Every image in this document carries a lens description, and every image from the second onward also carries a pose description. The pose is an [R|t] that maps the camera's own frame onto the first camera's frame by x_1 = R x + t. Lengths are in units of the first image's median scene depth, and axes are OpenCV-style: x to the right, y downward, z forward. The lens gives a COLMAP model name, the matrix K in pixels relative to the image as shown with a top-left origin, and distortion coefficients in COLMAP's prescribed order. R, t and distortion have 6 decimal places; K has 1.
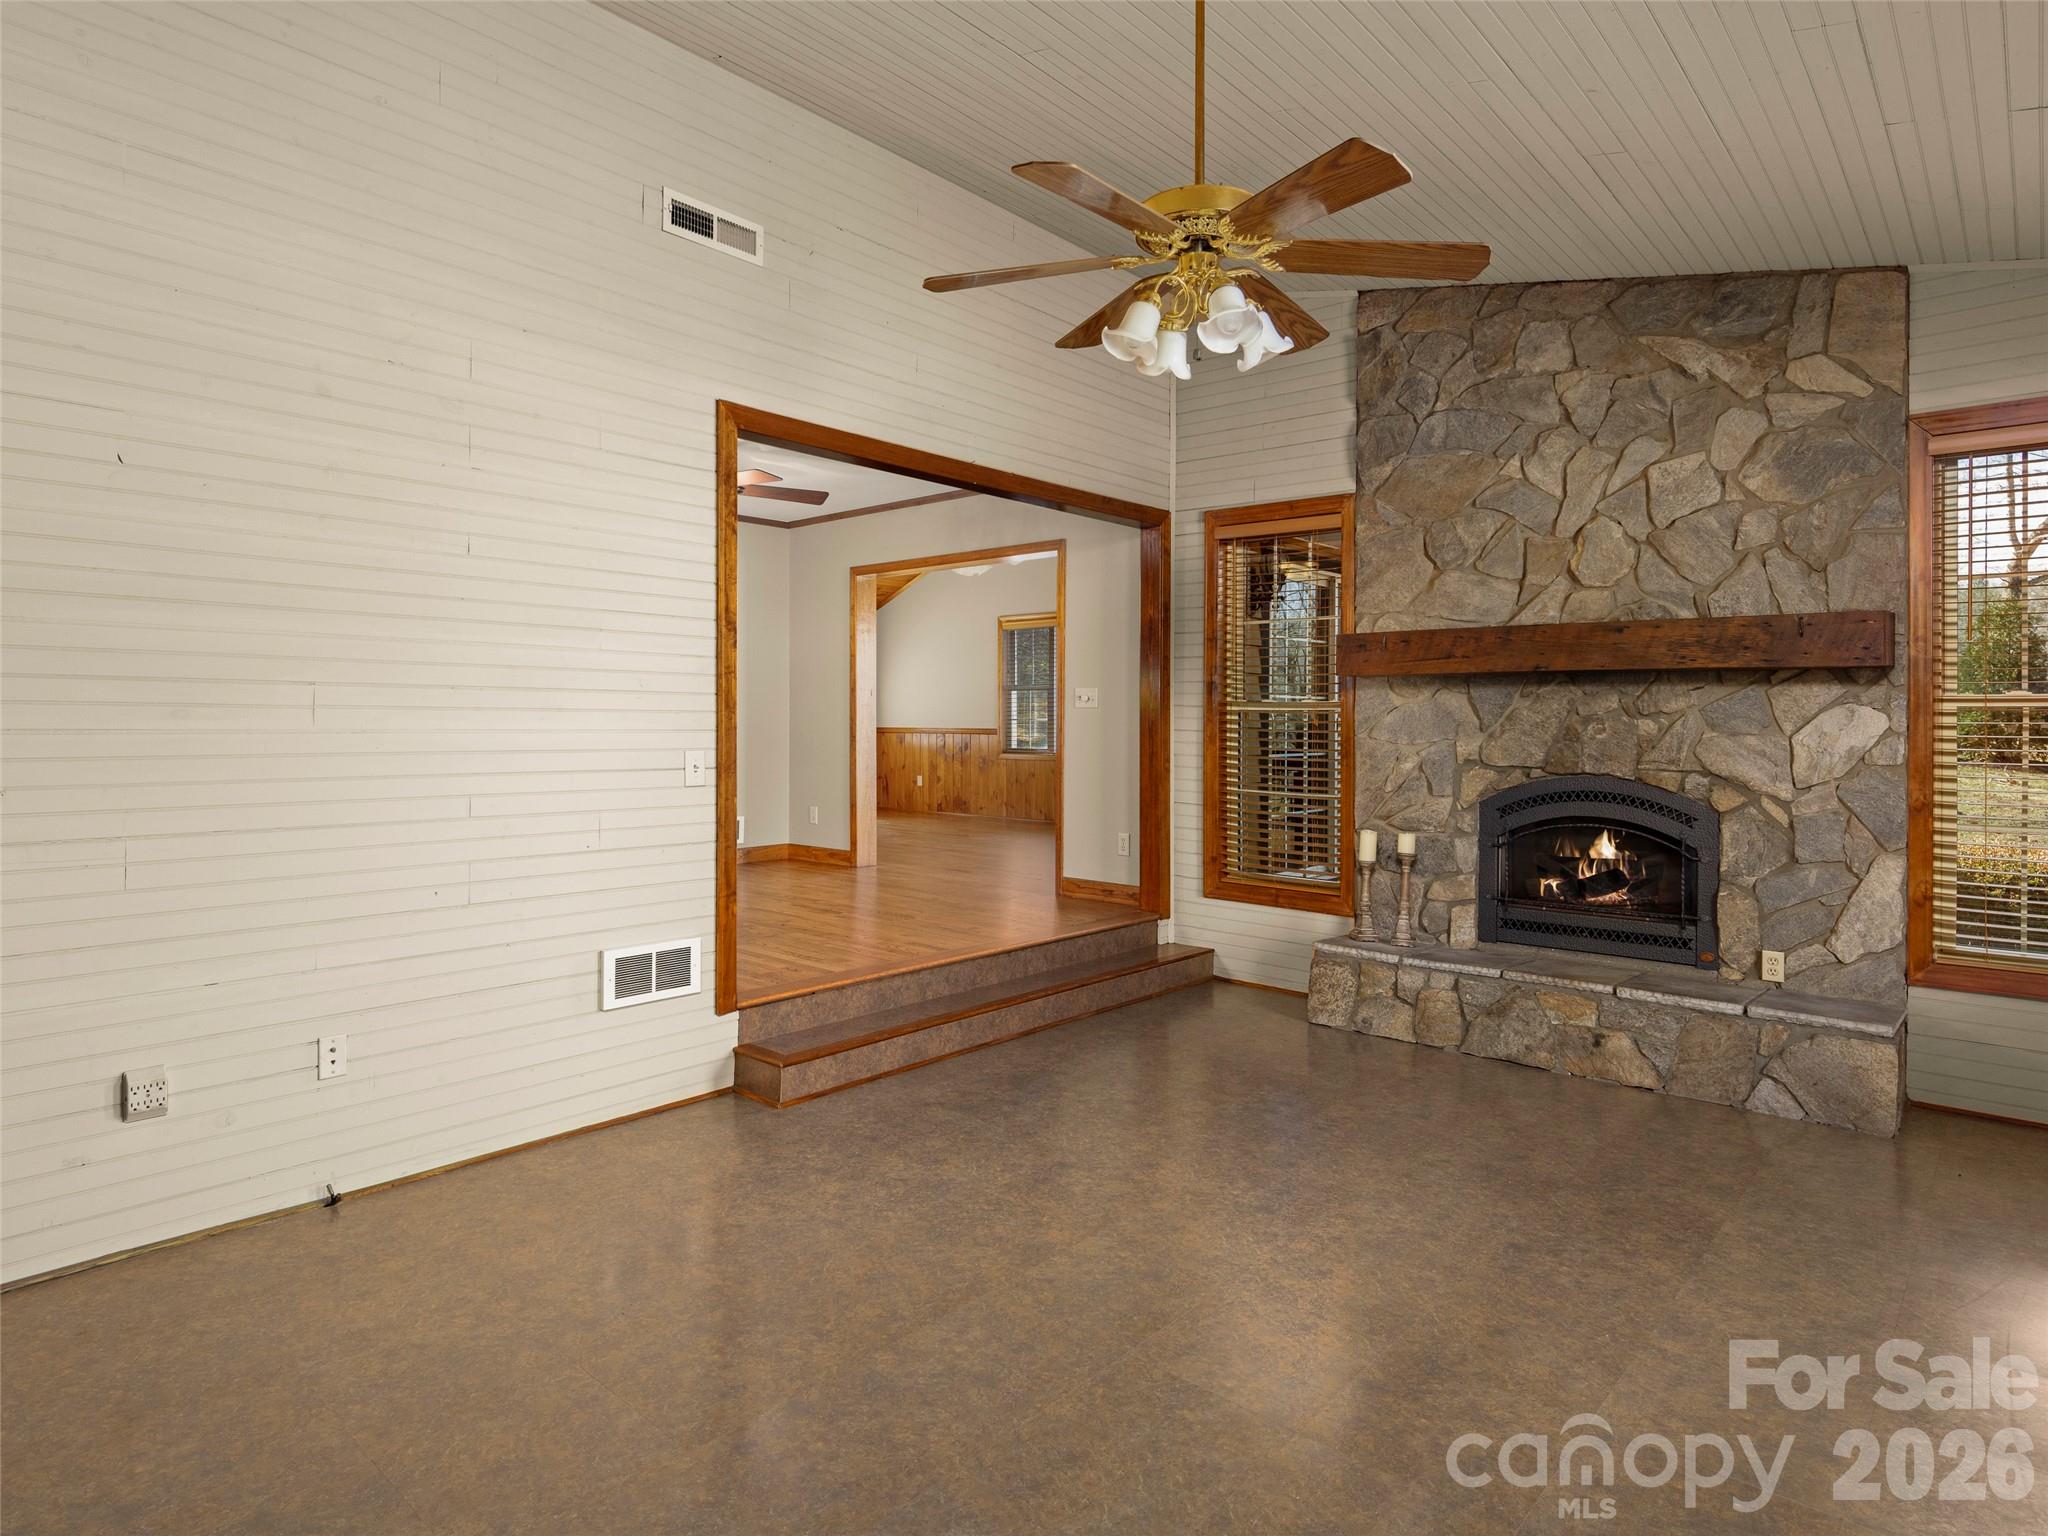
lens RADIAL K [[1115.2, 0, 1039.1], [0, 1115.2, 713.6], [0, 0, 1]] dist [0.000274, -0.006453]
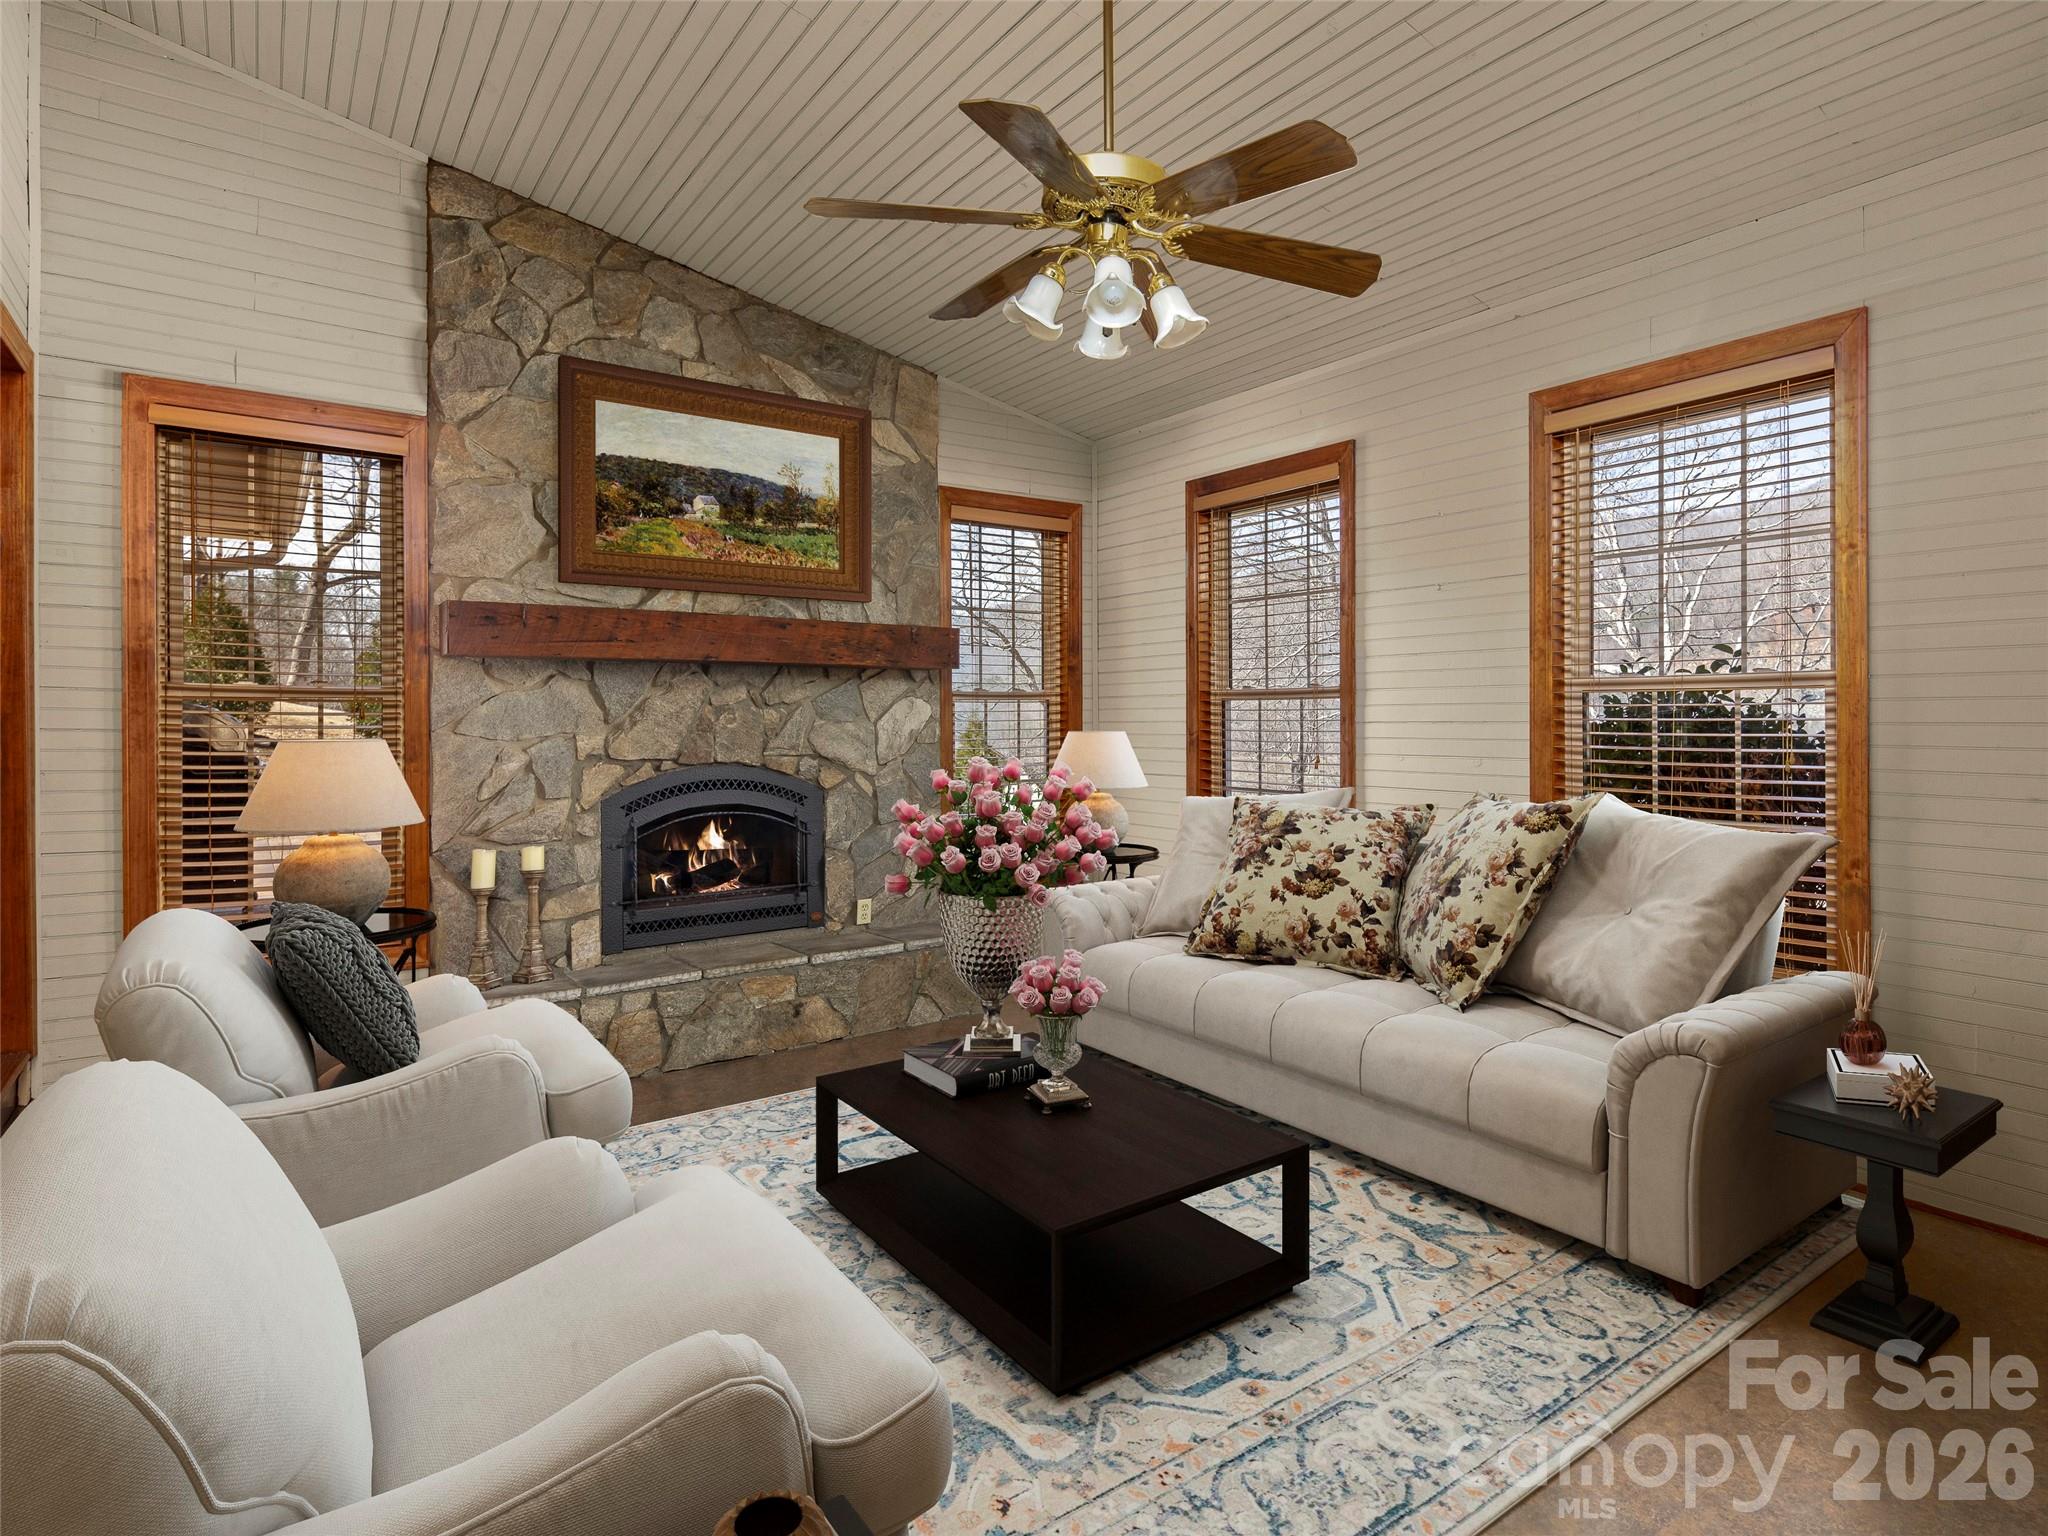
lens RADIAL K [[1115.2, 0, 1039.1], [0, 1115.2, 713.6], [0, 0, 1]] dist [0.000274, -0.006453]
pose [[0.220181, -0.001308, 0.975458, -0.443996], [0.001482, 0.999998, 0.001007, 0.008424], [-0.975458, 0.001224, 0.220183, 0.493490]]
